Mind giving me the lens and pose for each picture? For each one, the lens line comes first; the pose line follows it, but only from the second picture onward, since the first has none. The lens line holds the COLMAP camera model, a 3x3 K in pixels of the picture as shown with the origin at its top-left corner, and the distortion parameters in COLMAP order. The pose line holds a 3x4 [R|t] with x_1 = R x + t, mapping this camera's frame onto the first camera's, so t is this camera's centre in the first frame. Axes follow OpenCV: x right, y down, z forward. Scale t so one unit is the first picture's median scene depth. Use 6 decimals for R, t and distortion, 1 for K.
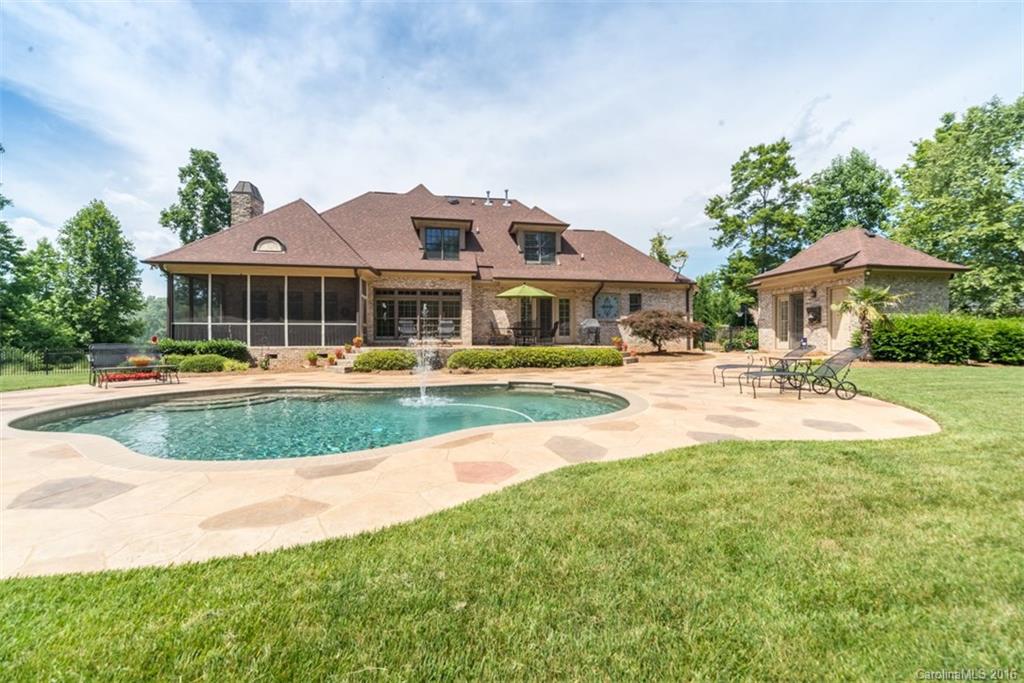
lens RADIAL K [[392.0, 0, 512.0], [0, 392.0, 338.3], [0, 0, 1]] dist [0.003067, 0.001253]
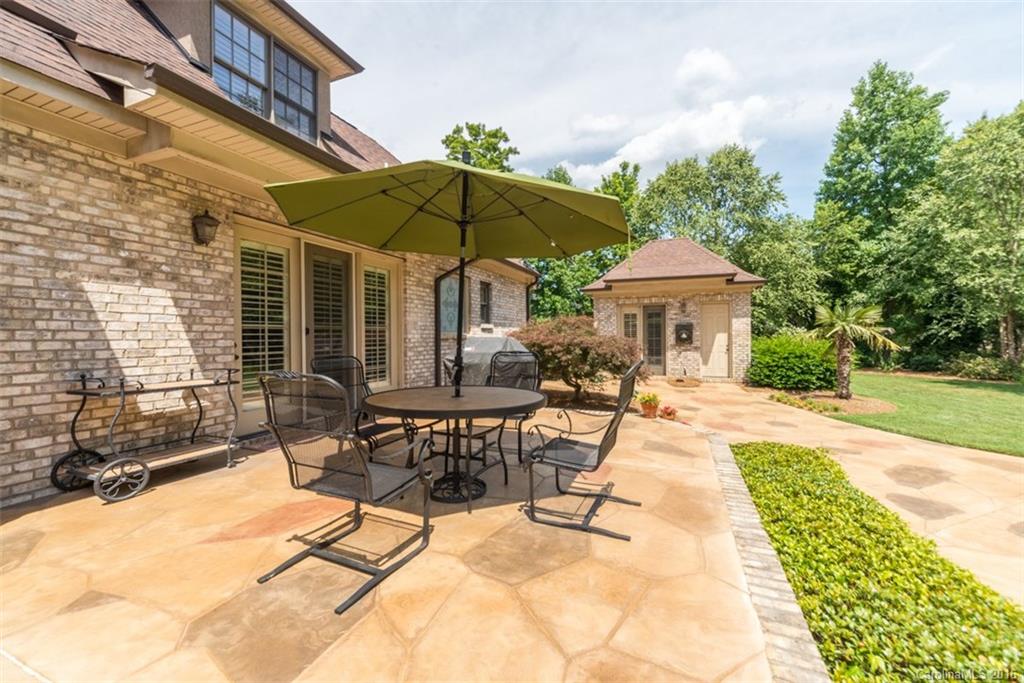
lens RADIAL K [[392.0, 0, 507.7], [0, 392.0, 342.2], [0, 0, 1]] dist [0.003067, 0.001253]
pose [[0.522439, -0.013843, 0.852564, -0.098934], [0.005253, 0.999901, 0.013016, -0.047002], [-0.852660, -0.002321, 0.522460, 0.756822]]
